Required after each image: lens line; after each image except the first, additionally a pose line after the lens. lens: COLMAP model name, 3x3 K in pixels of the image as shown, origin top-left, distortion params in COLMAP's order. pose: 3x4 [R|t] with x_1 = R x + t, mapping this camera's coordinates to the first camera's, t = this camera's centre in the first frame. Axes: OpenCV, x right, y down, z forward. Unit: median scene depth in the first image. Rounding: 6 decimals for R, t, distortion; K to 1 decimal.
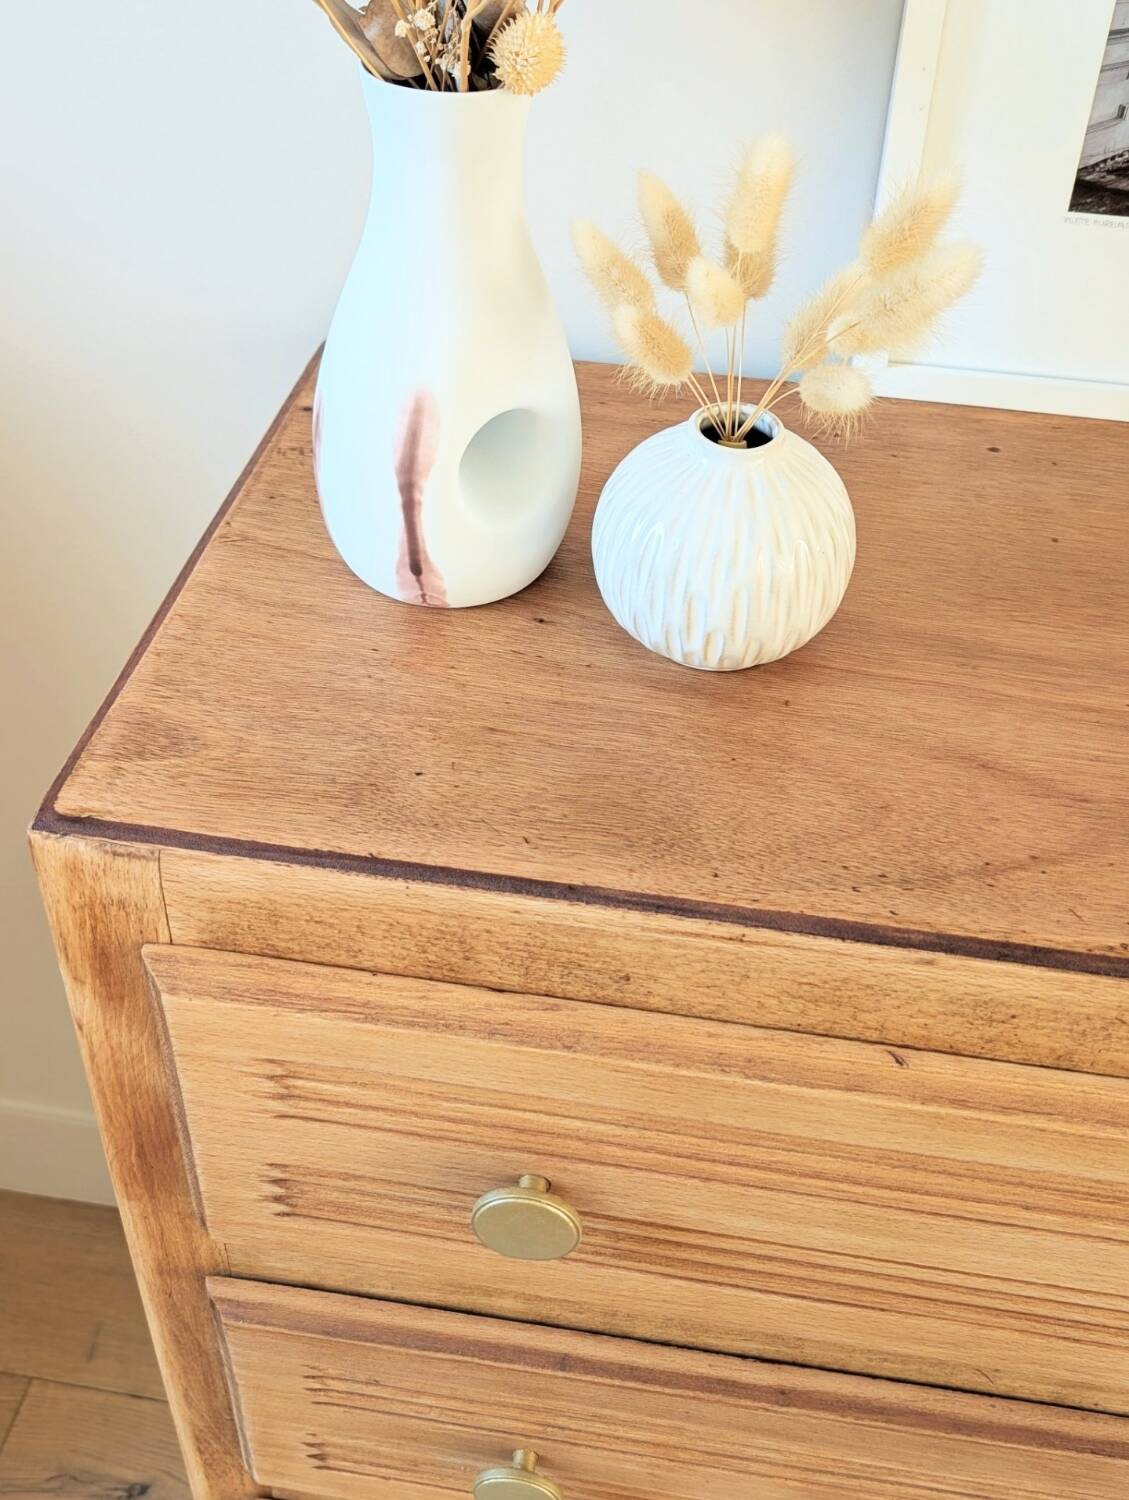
lens RADIAL K [[1630.2, 0, 564.5], [0, 1630.2, 750.0], [0, 0, 1]] dist [0.179024, -0.581488]
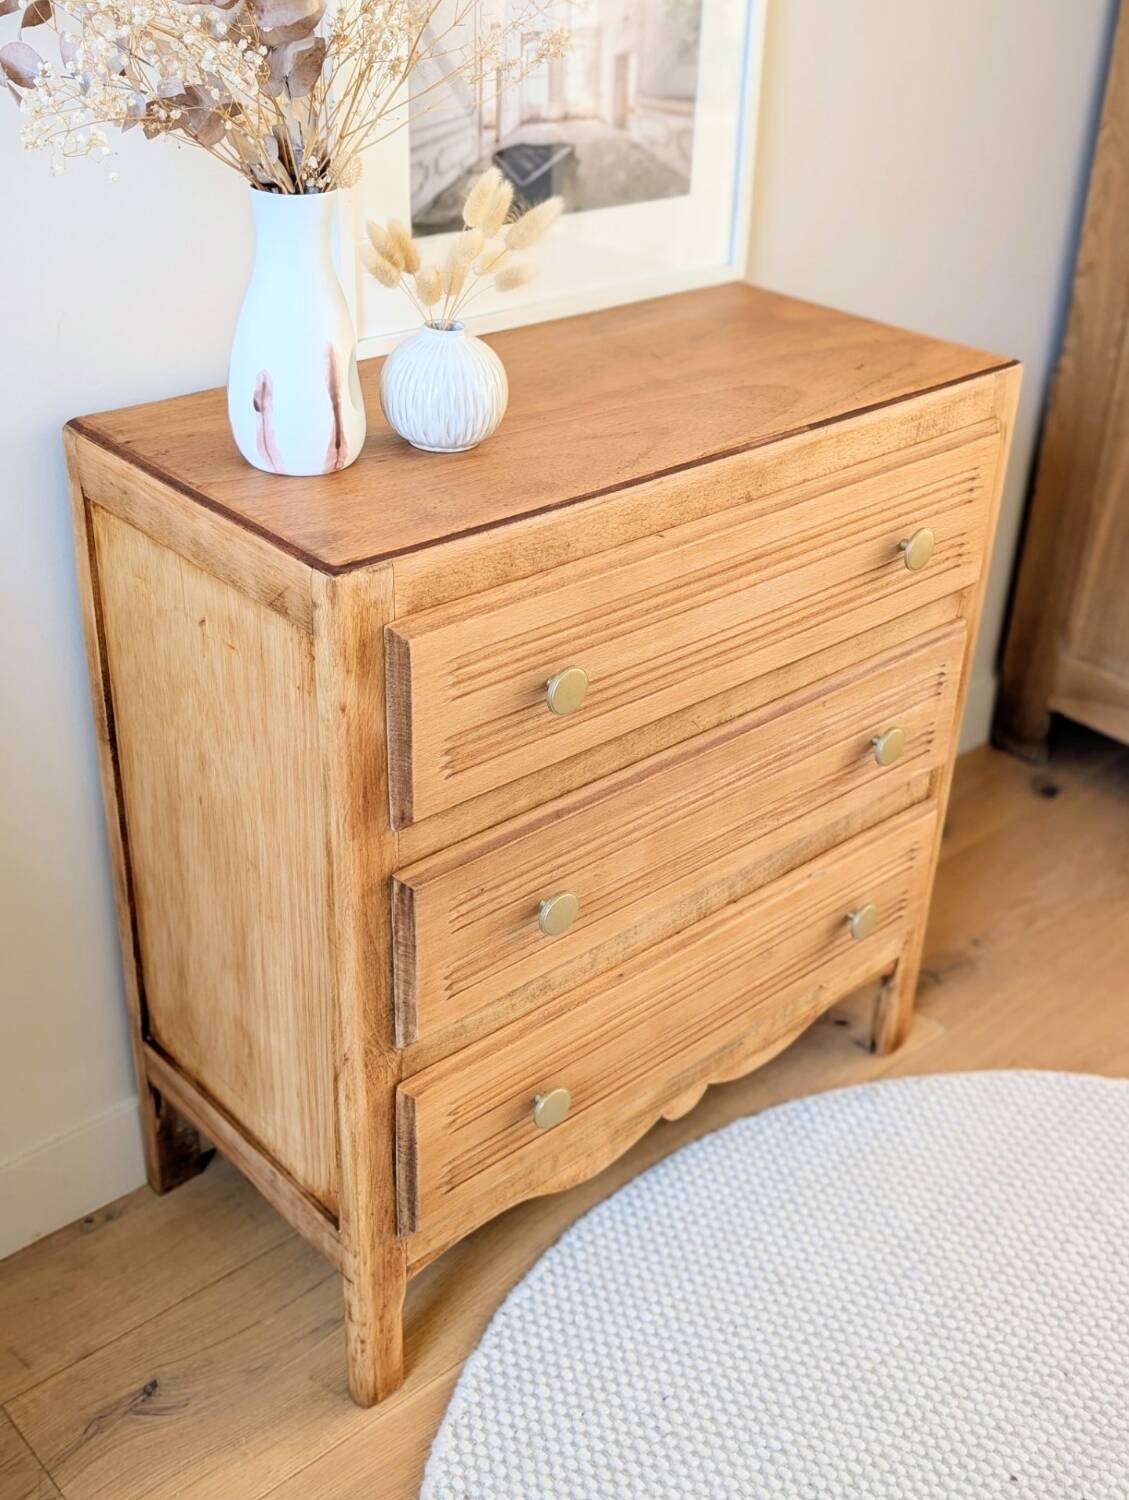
lens RADIAL K [[1630.2, 0, 564.5], [0, 1630.2, 750.0], [0, 0, 1]] dist [0.179024, -0.581488]
pose [[0.625936, -0.394452, 0.672764, -1.438913], [0.492390, 0.868861, 0.051311, 0.244248], [-0.604778, 0.299145, 0.738076, -0.497087]]
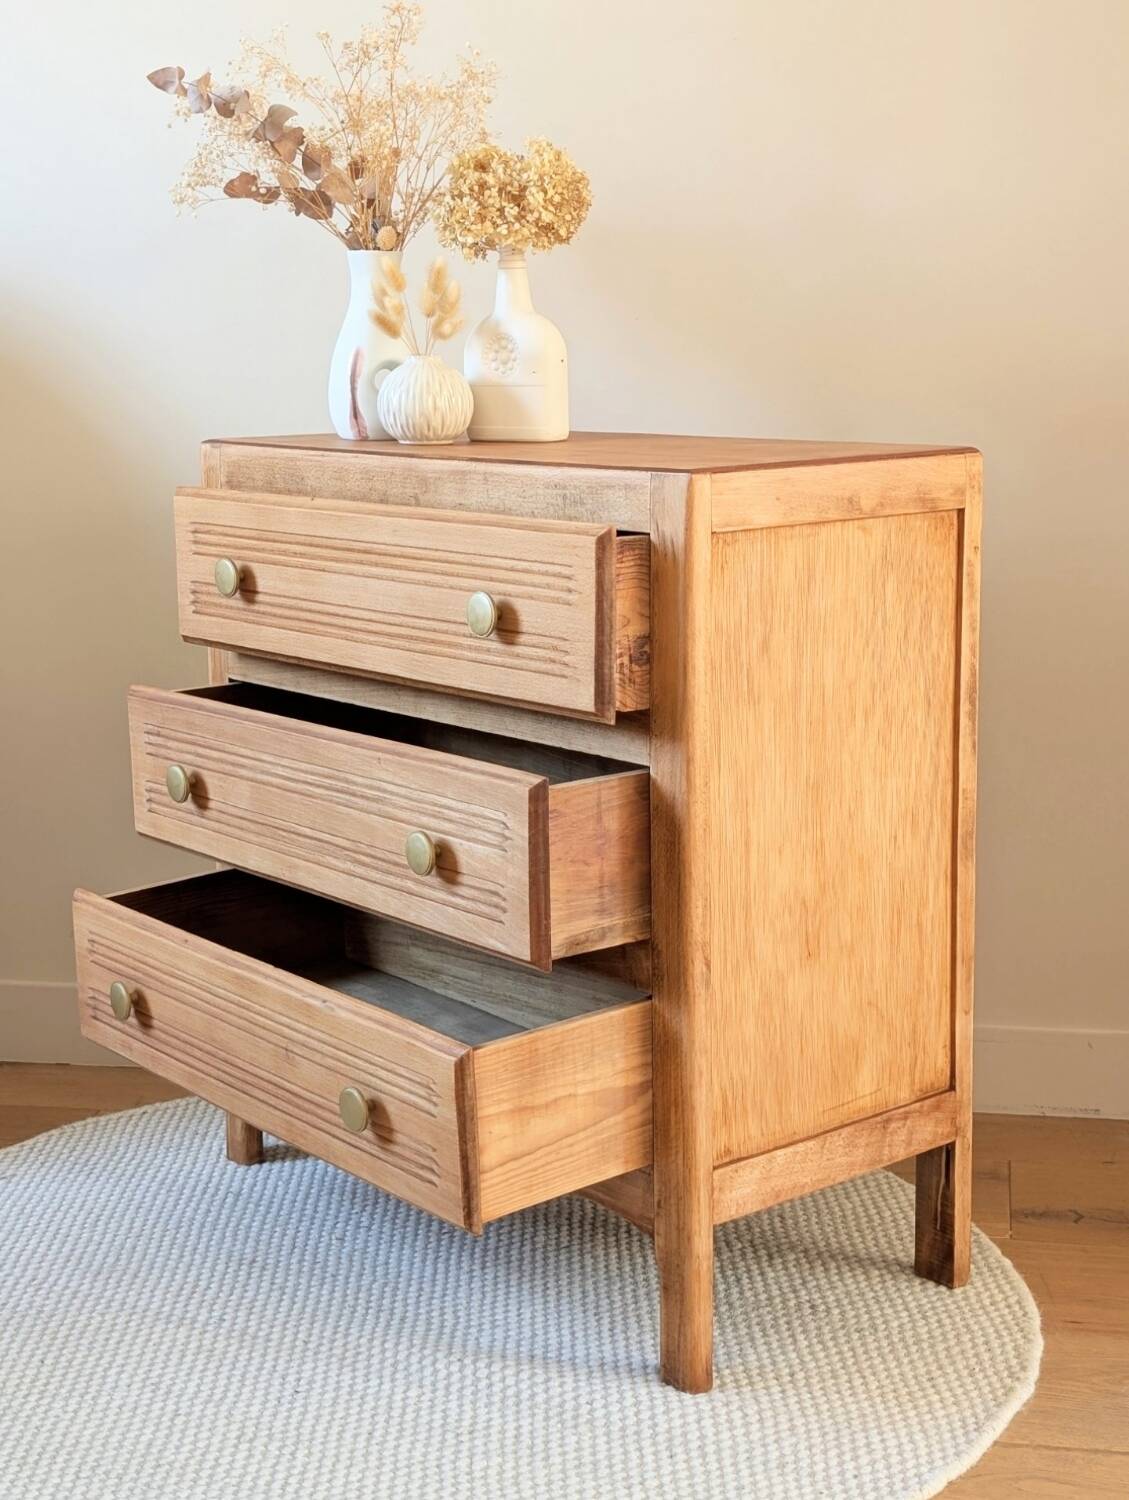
lens RADIAL K [[2249.3, 0, 578.4], [0, 2249.3, 710.1], [0, 0, 1]] dist [0.227633, -0.887609]
pose [[0.757304, 0.076795, -0.648532, 2.955967], [-0.399303, 0.840257, -0.366777, 1.706505], [0.516767, 0.536723, 0.666994, -1.215301]]
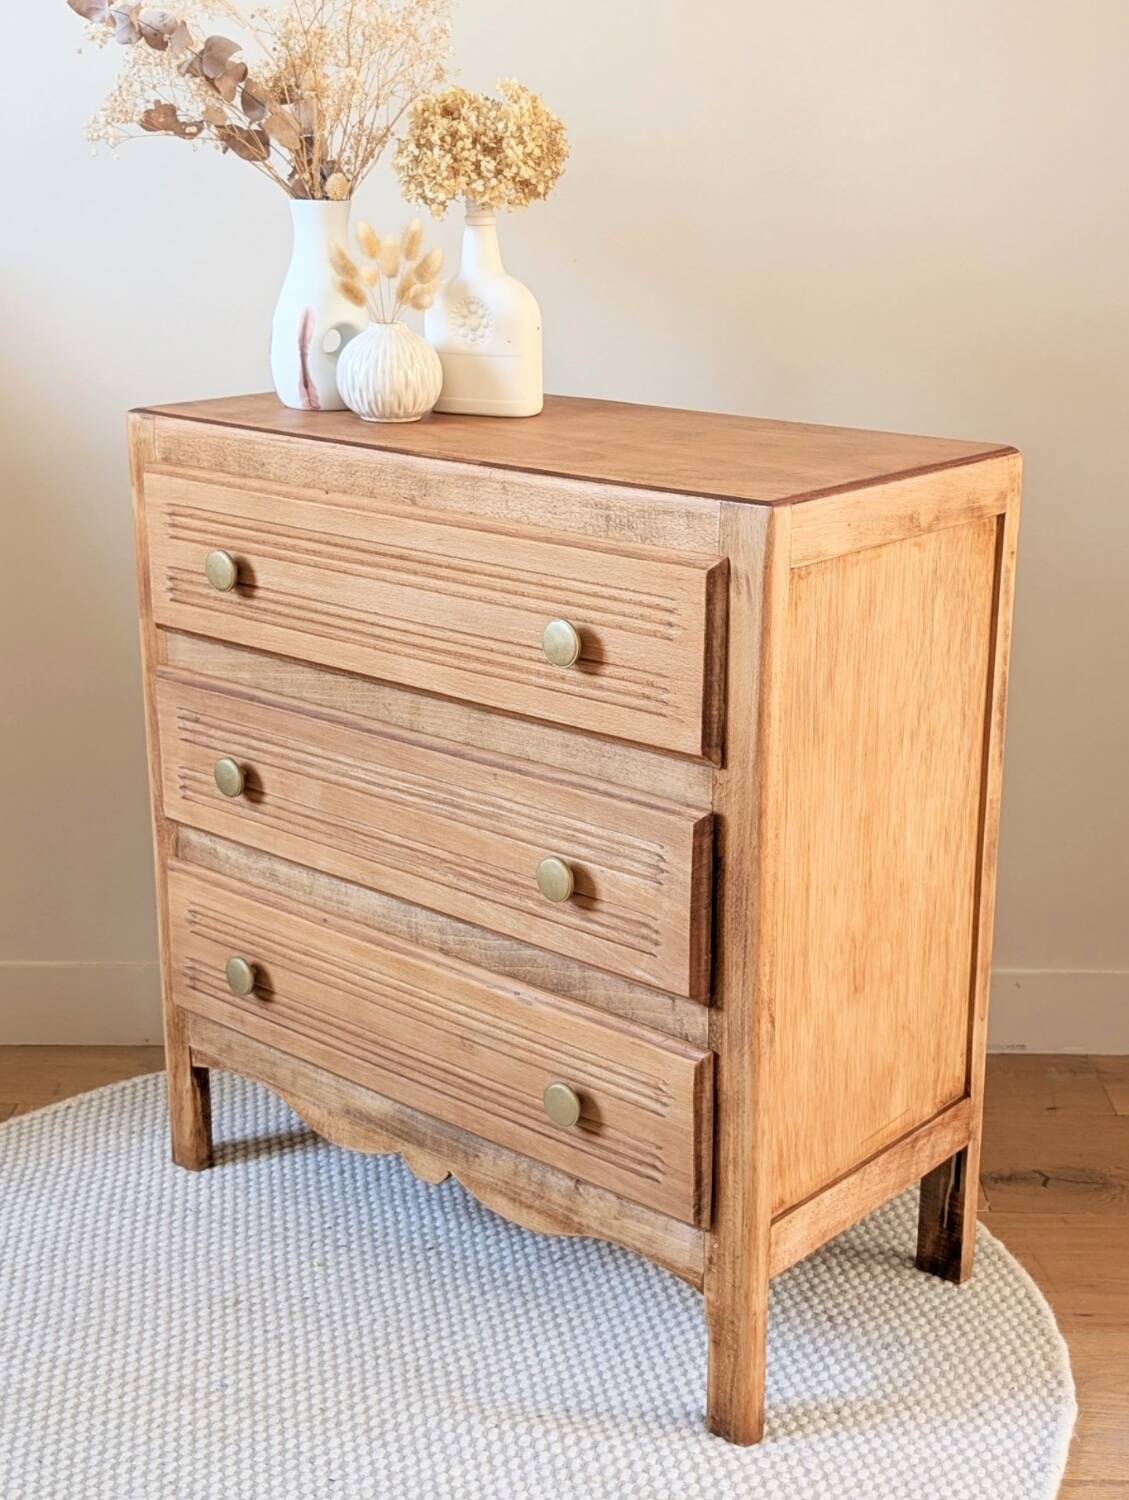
lens RADIAL K [[2025.0, 0, 629.0], [0, 2025.0, 727.9], [0, 0, 1]] dist [0.176691, -0.619442]
pose [[0.858508, 0.125701, -0.497155, 2.155678], [-0.321338, 0.887409, -0.330527, 1.360680], [0.399632, 0.443514, 0.802240, -1.212674]]
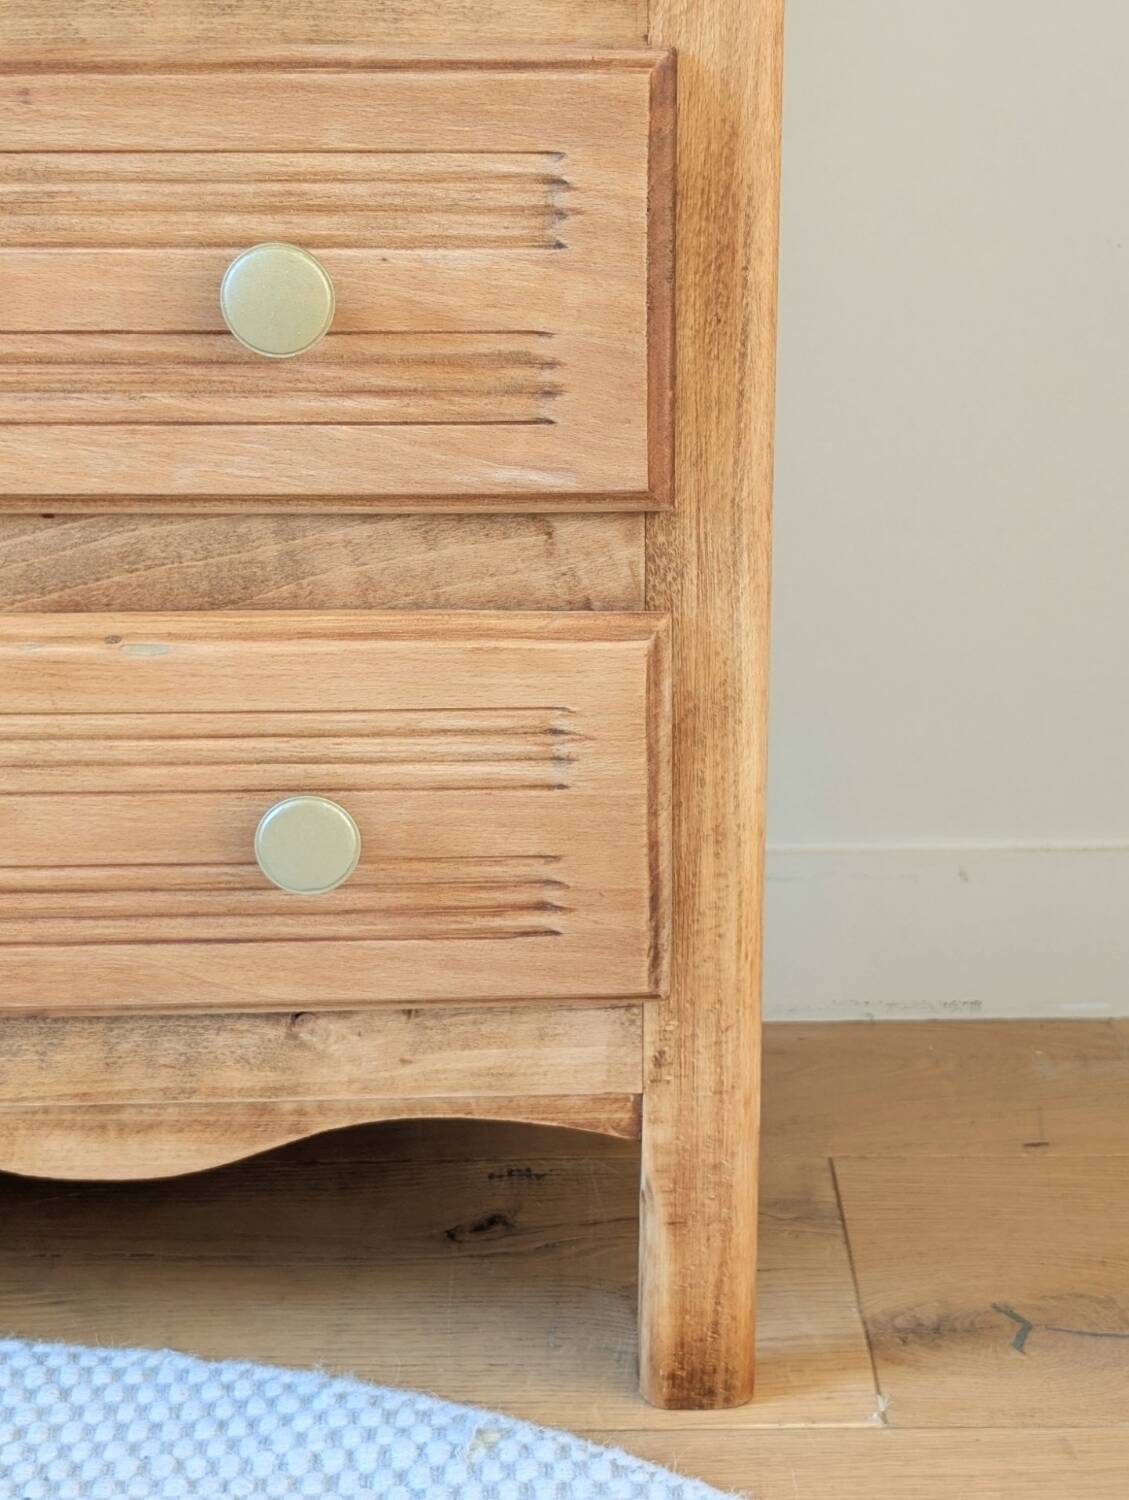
lens RADIAL K [[2378.4, 0, 610.3], [0, 2378.4, 708.5], [0, 0, 1]] dist [0.276748, -1.776833]
pose [[0.982830, -0.081481, 0.165546, 0.612946], [0.137422, 0.921965, -0.362073, 1.405120], [-0.123125, 0.378606, 0.917332, -0.104495]]
